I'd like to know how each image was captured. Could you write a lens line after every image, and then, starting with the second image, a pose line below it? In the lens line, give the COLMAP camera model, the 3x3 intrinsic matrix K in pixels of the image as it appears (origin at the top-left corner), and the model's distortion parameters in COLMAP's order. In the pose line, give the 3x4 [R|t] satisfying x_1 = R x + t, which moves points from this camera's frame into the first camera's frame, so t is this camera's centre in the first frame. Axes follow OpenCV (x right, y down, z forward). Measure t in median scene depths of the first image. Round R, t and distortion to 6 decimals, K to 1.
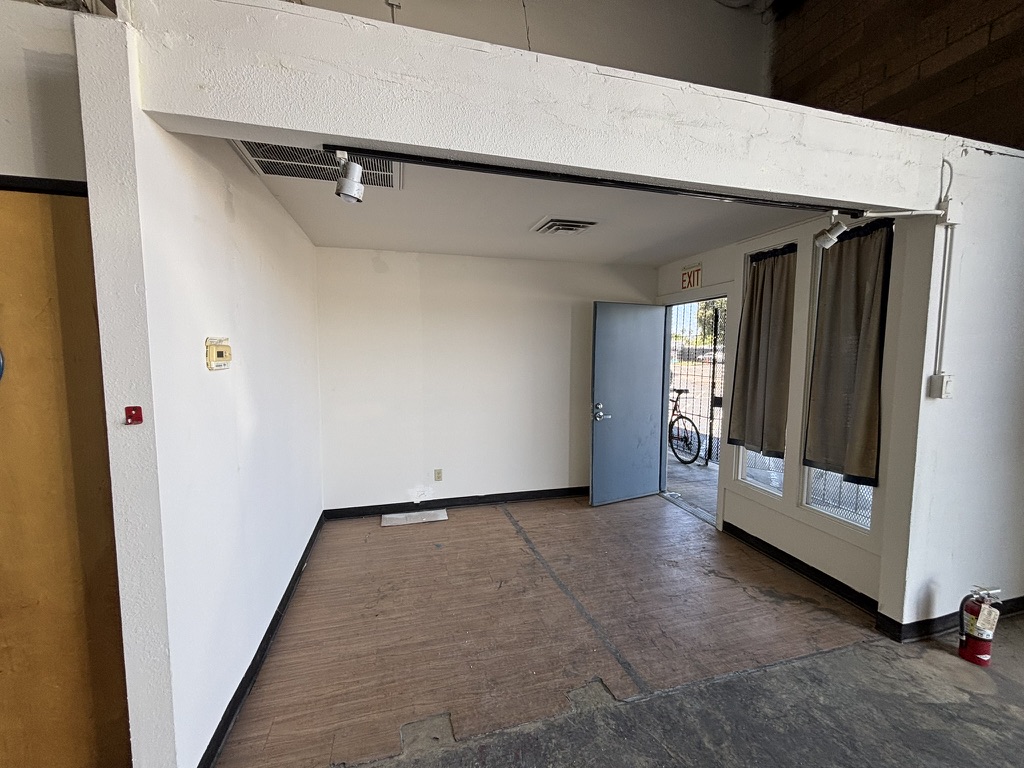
lens RADIAL K [[410.0, 0, 507.9], [0, 410.0, 383.9], [0, 0, 1]] dist [-0.000941, -0.000423]
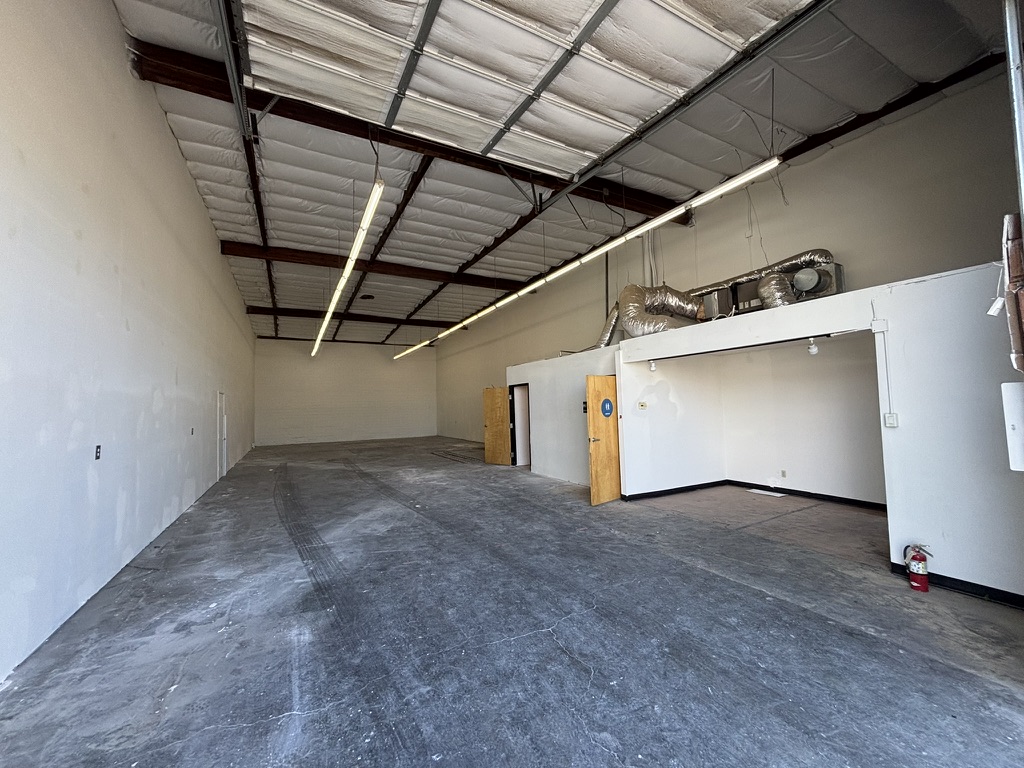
lens RADIAL K [[410.0, 0, 516.5], [0, 410.0, 382.3], [0, 0, 1]] dist [-0.000941, -0.000423]
pose [[0.240946, -0.064872, -0.968368, 2.554573], [-0.054033, 0.995320, -0.080122, 0.081164], [0.969033, 0.071629, 0.236314, -1.060480]]
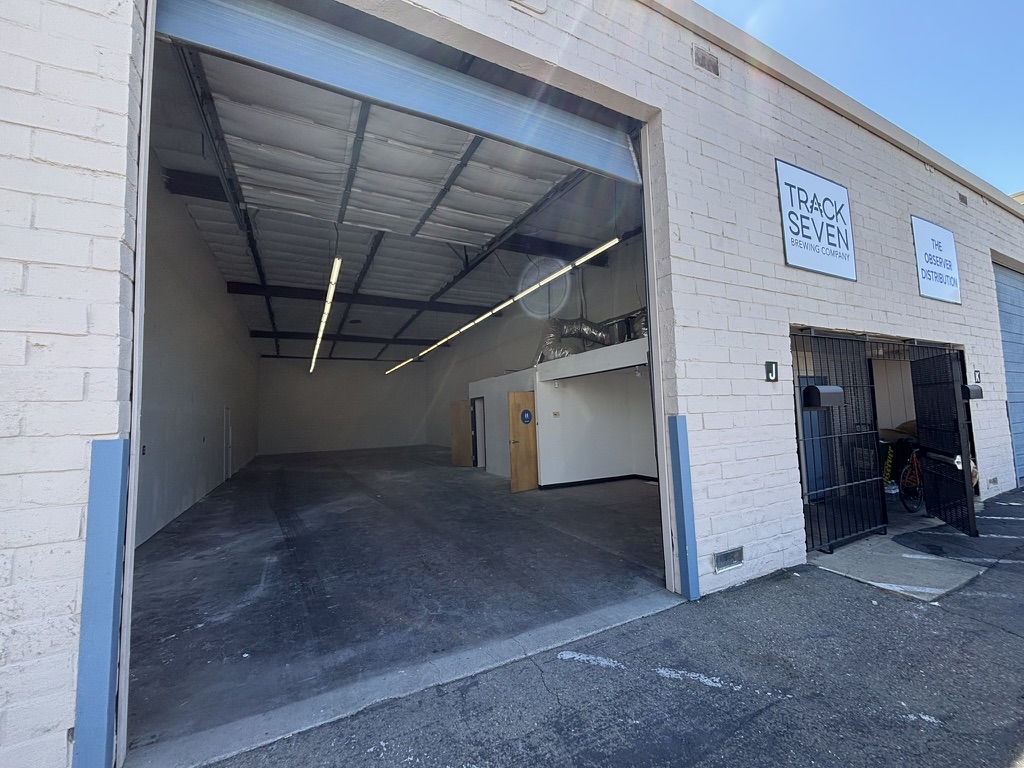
lens RADIAL K [[410.0, 0, 516.2], [0, 410.0, 381.9], [0, 0, 1]] dist [-0.000941, -0.000423]
pose [[0.225755, -0.091184, -0.969907, 3.632594], [-0.042261, 0.993756, -0.103263, 0.062794], [0.973267, 0.064302, 0.220492, -0.595126]]
